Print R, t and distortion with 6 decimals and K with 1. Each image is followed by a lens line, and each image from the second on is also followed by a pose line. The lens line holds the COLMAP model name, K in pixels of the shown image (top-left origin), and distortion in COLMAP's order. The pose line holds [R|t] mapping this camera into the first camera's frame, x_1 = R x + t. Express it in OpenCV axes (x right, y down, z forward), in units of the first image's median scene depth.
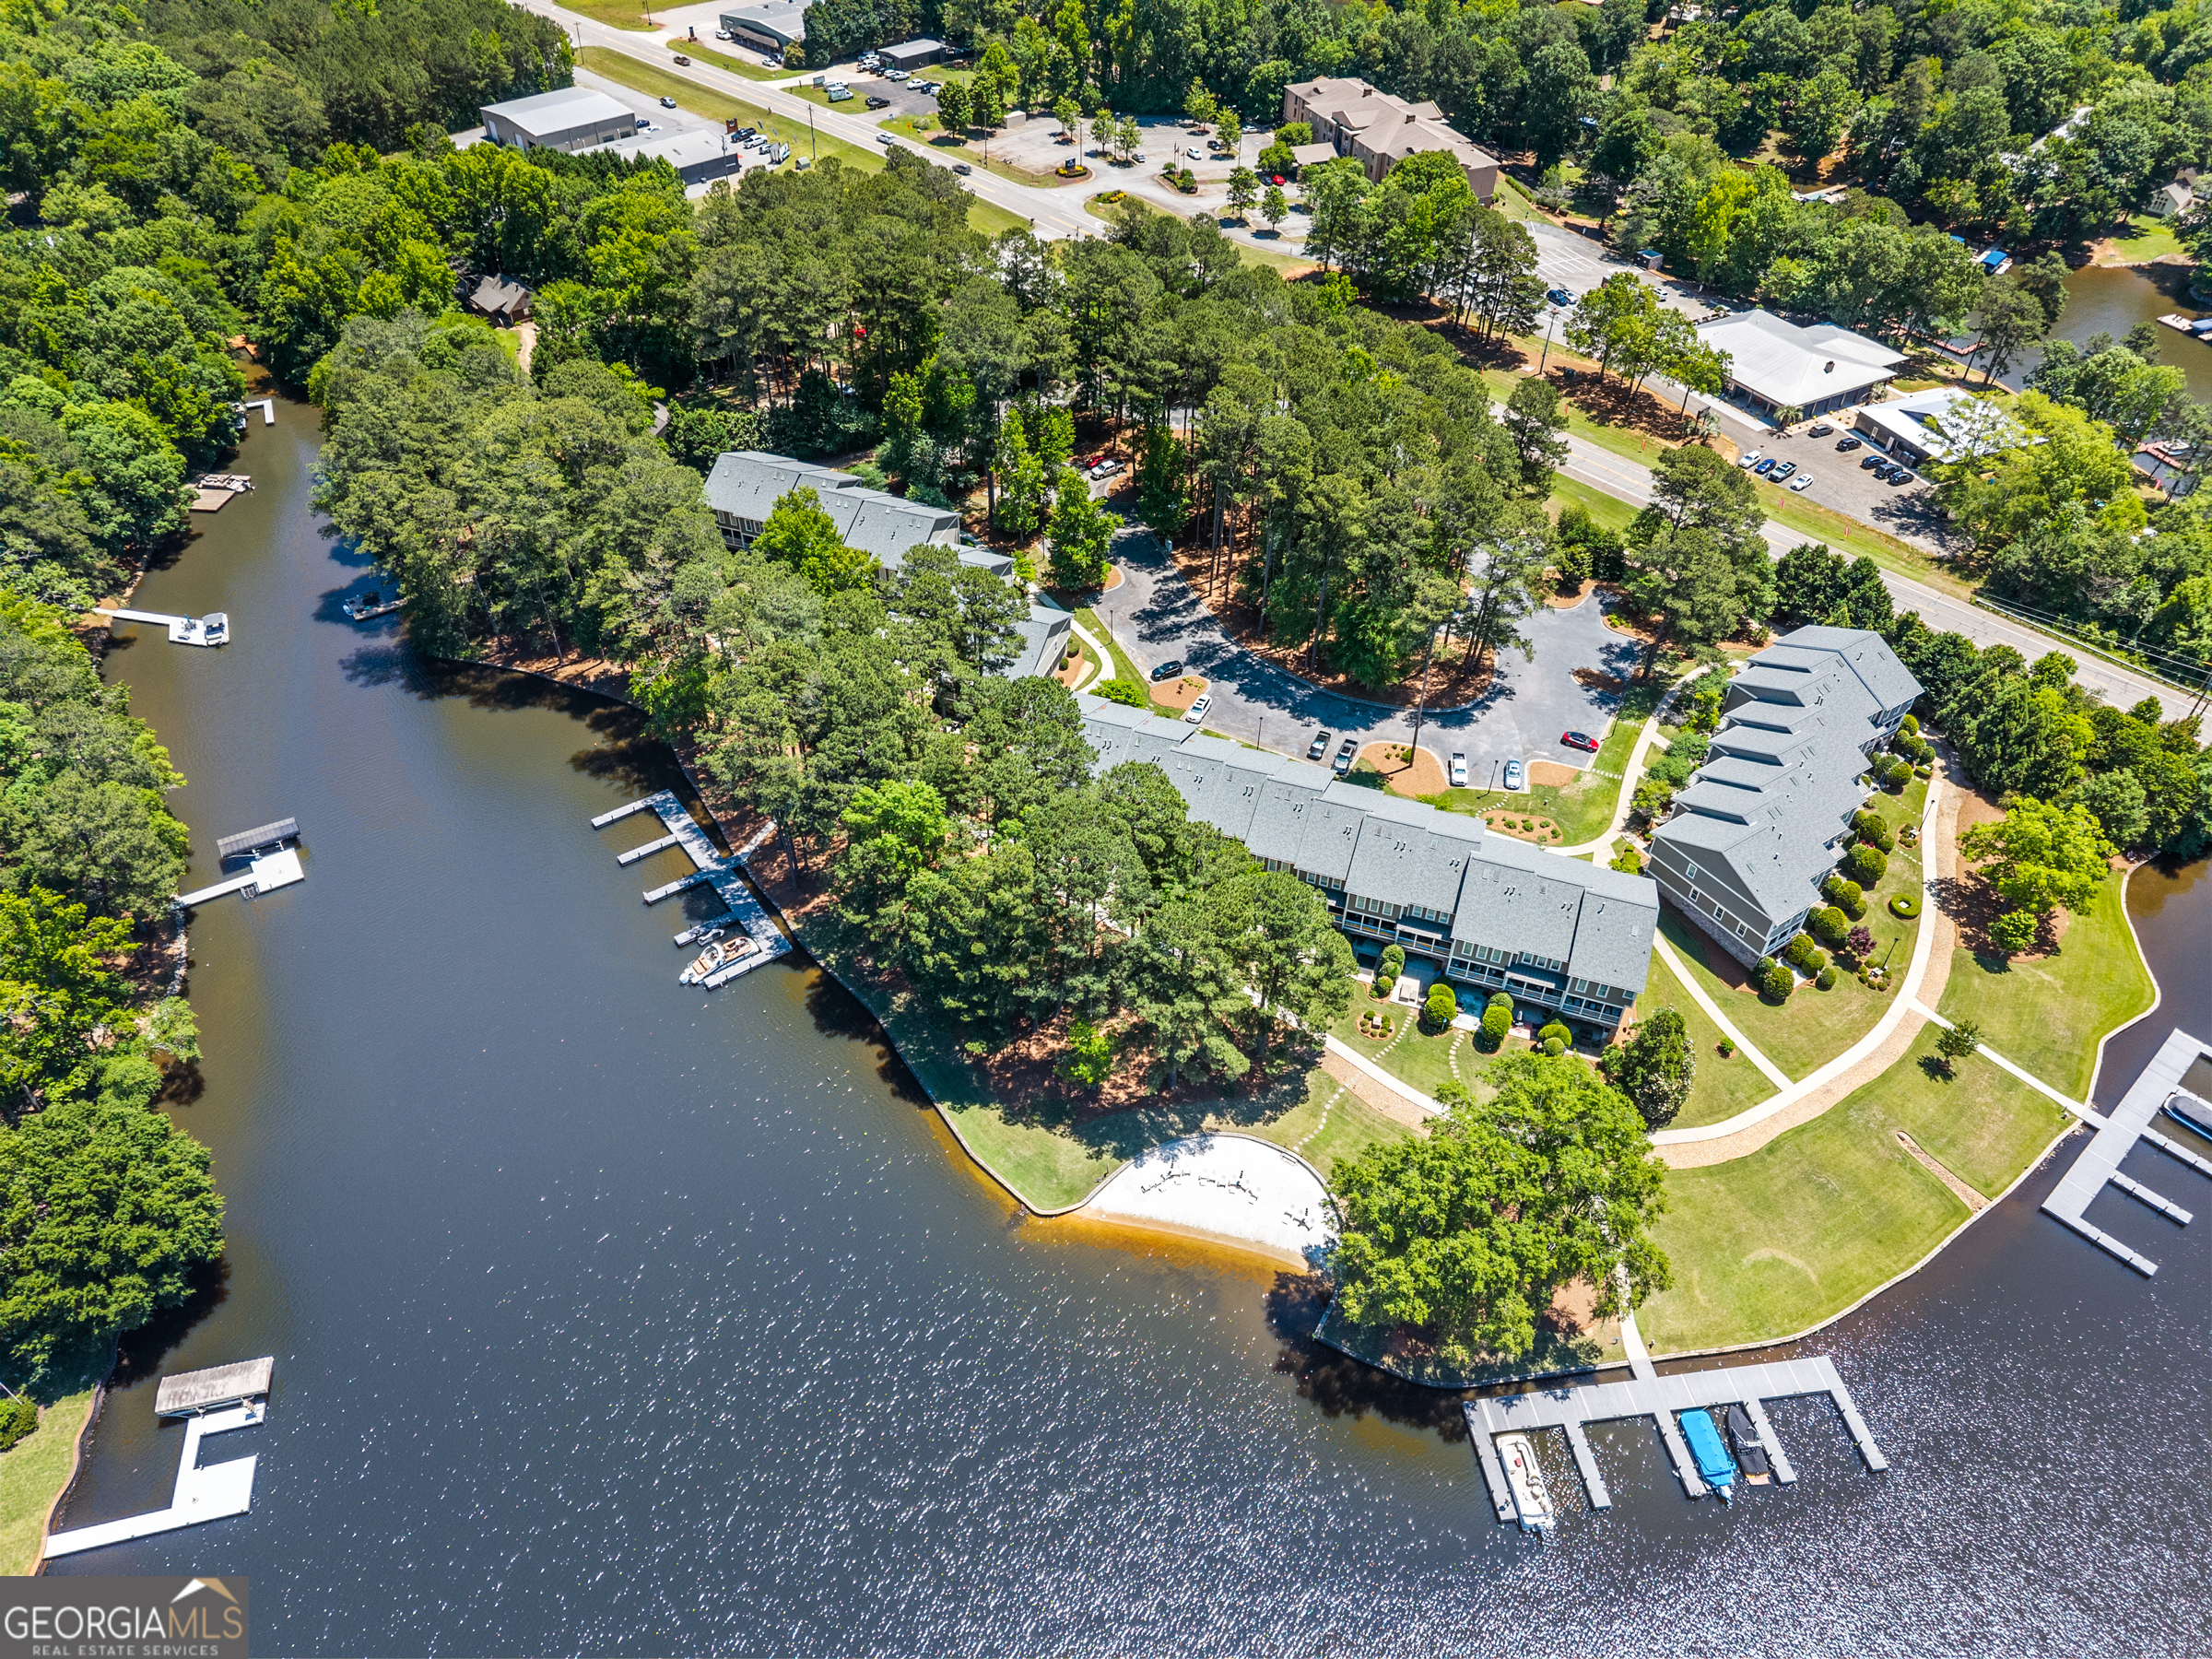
lens RADIAL K [[1479.3, 0, 1106.0], [0, 1479.3, 829.5], [0, 0, 1]] dist [0.006555, -0.002513]
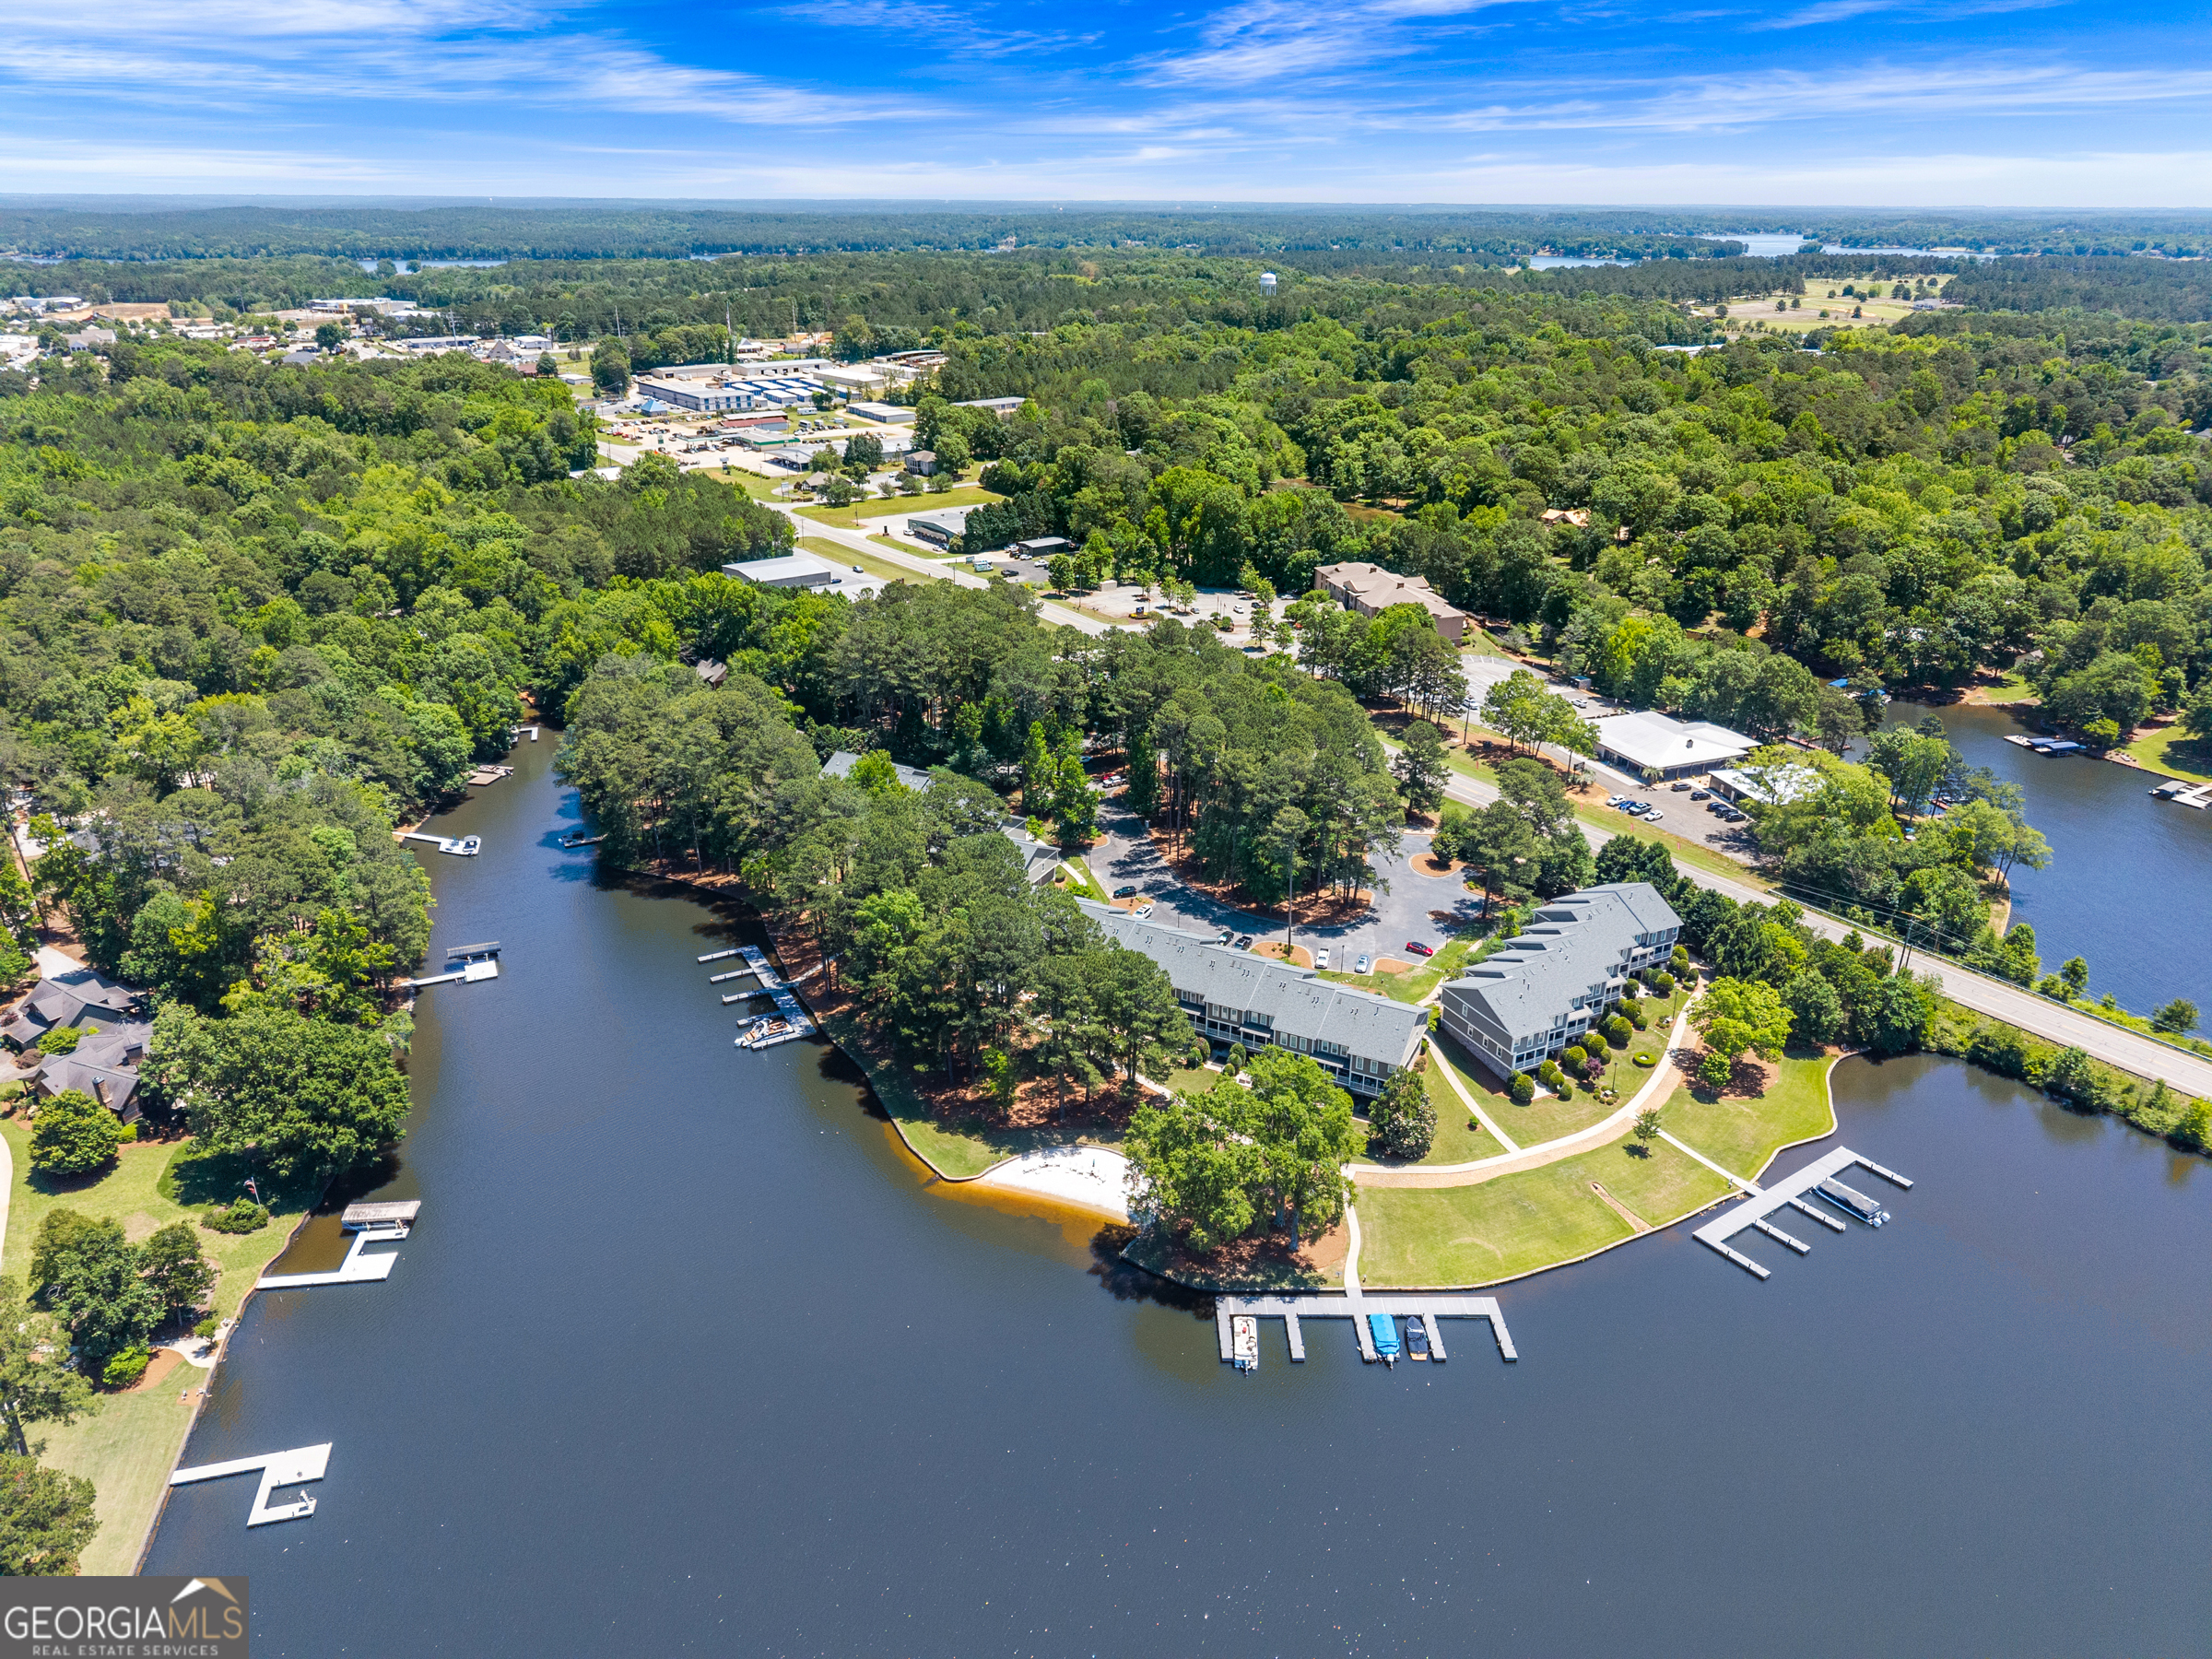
lens RADIAL K [[1495.2, 0, 1106.0], [0, 1495.2, 829.5], [0, 0, 1]] dist [0.045687, -0.078960]
pose [[0.991324, 0.044251, -0.123765, 0.185370], [-0.083327, 0.939800, -0.331410, 0.283493], [0.101649, 0.338848, 0.935334, -0.298981]]
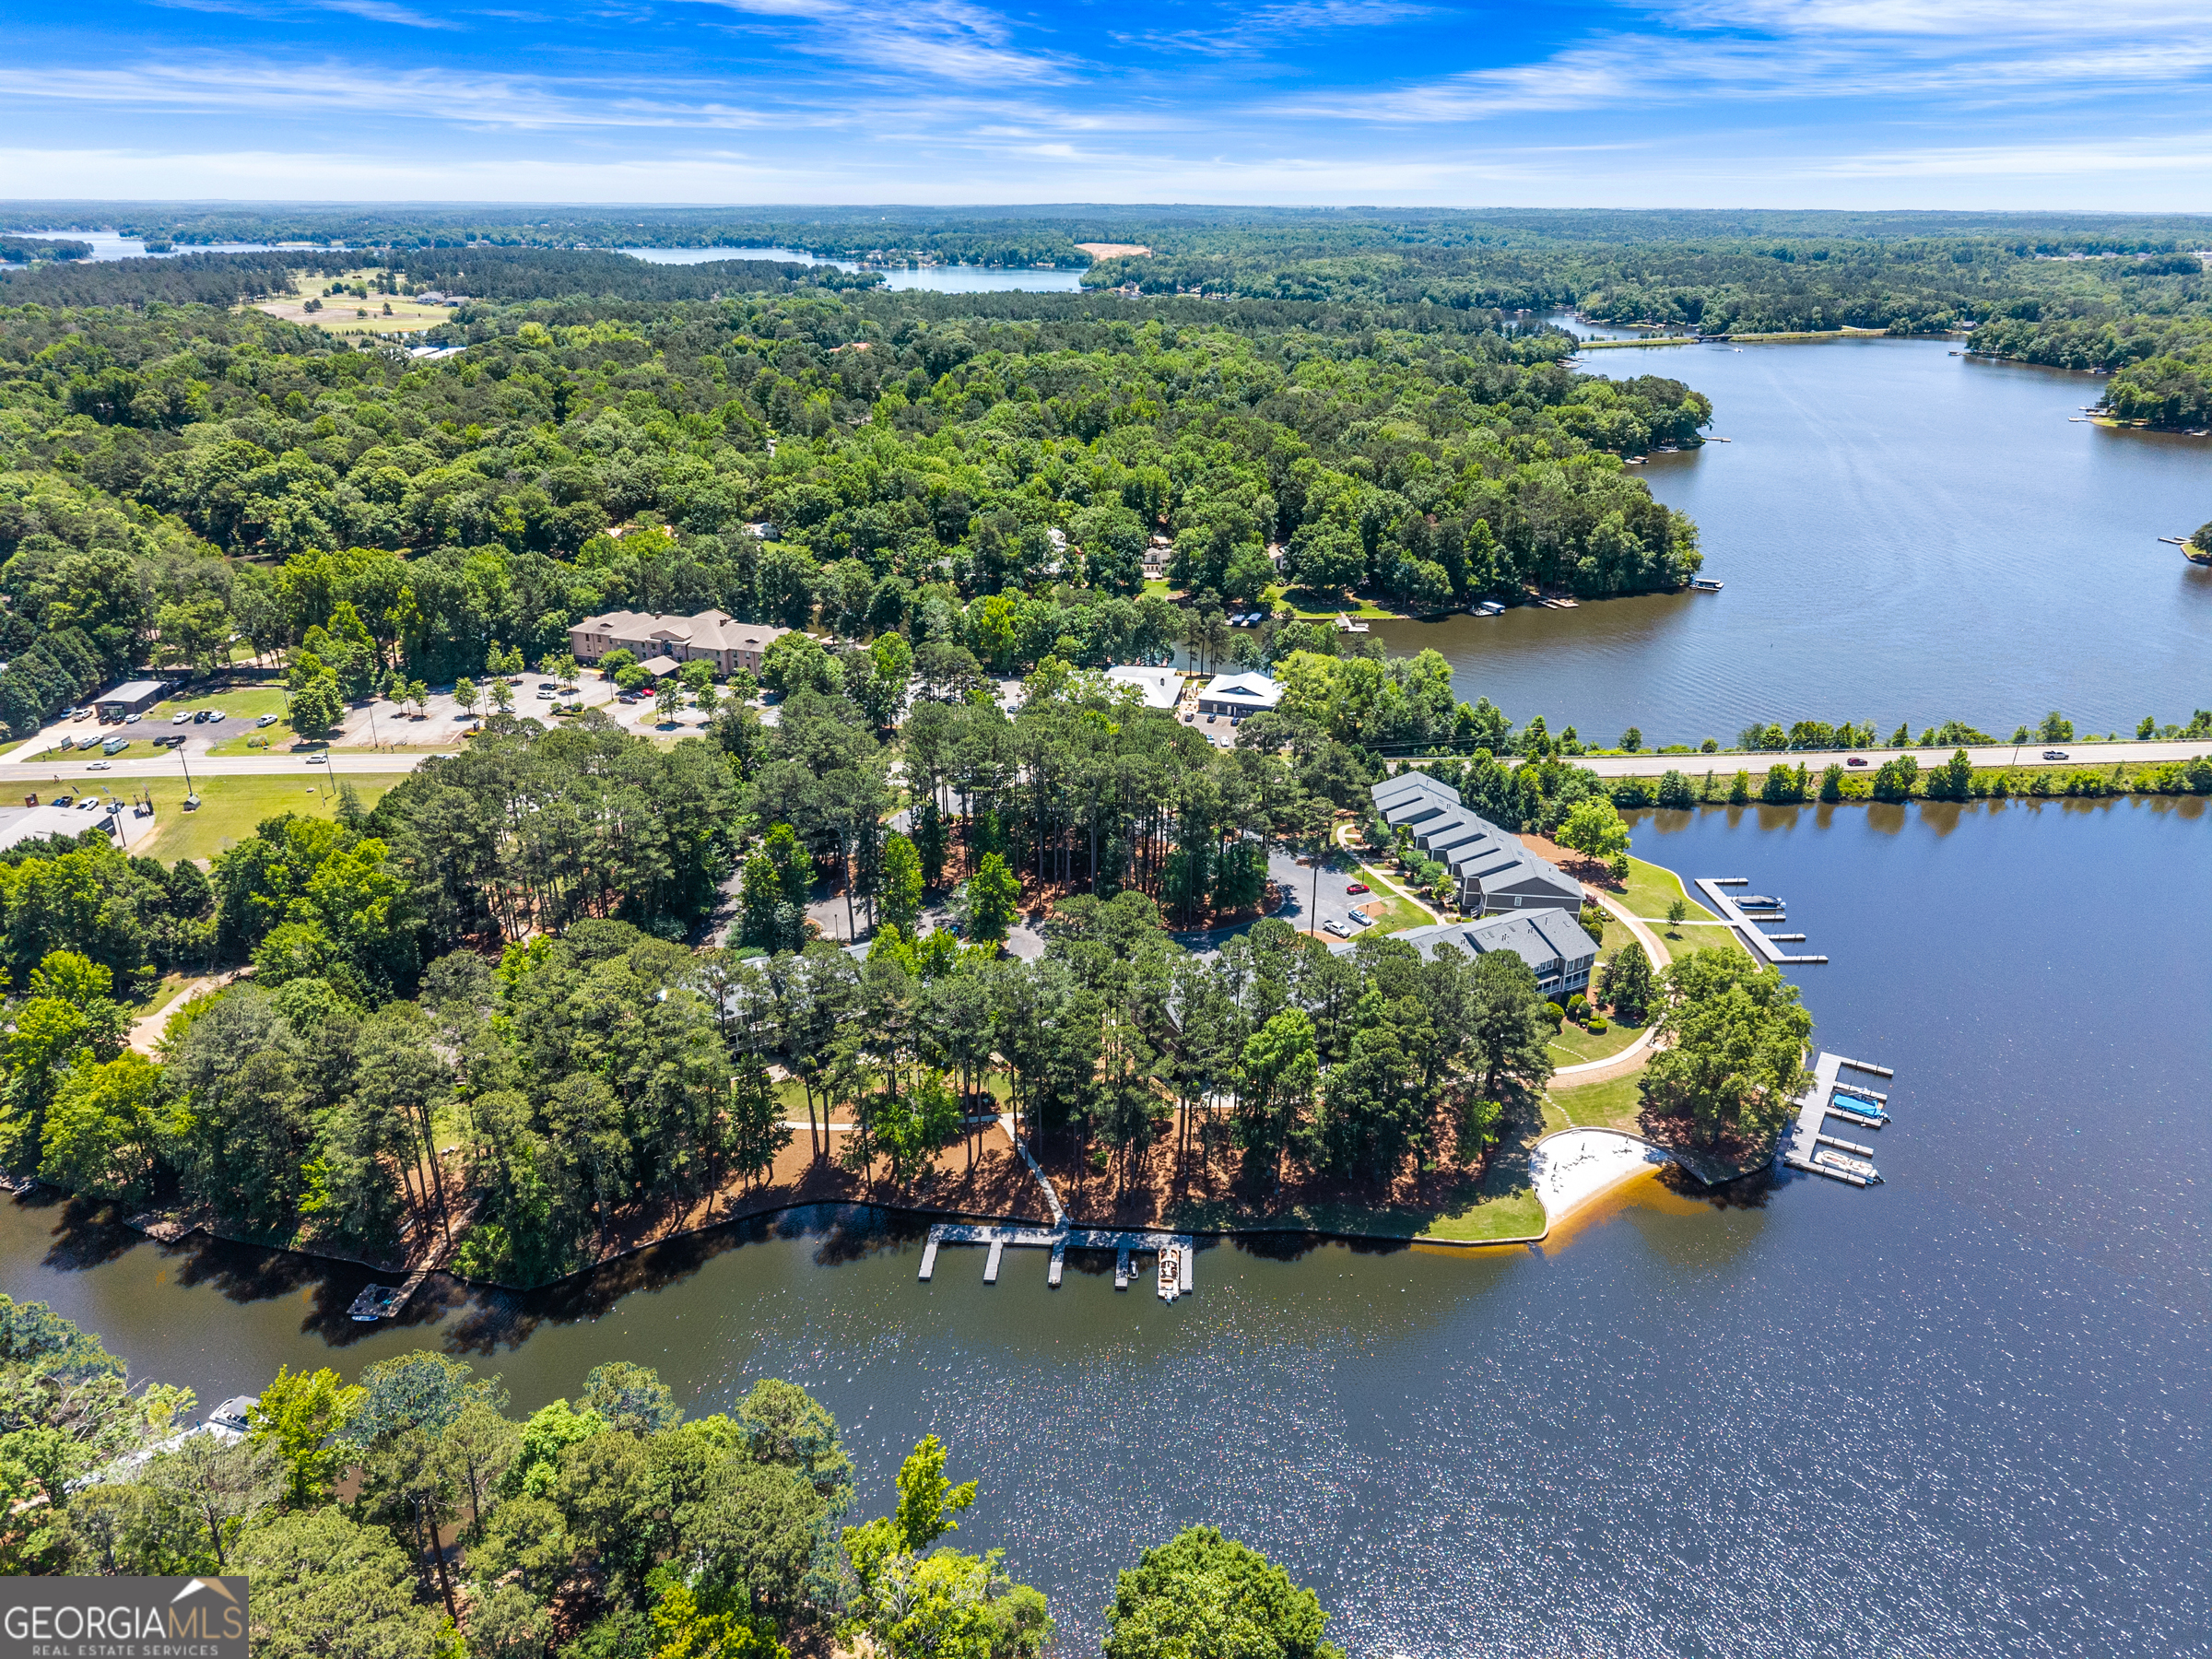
lens RADIAL K [[1495.2, 0, 1106.0], [0, 1495.2, 829.5], [0, 0, 1]] dist [0.045687, -0.078960]
pose [[0.633996, -0.306700, 0.709919, -0.792009], [0.523062, 0.846225, -0.101535, -0.082783], [-0.569610, 0.435705, 0.696926, 0.083651]]
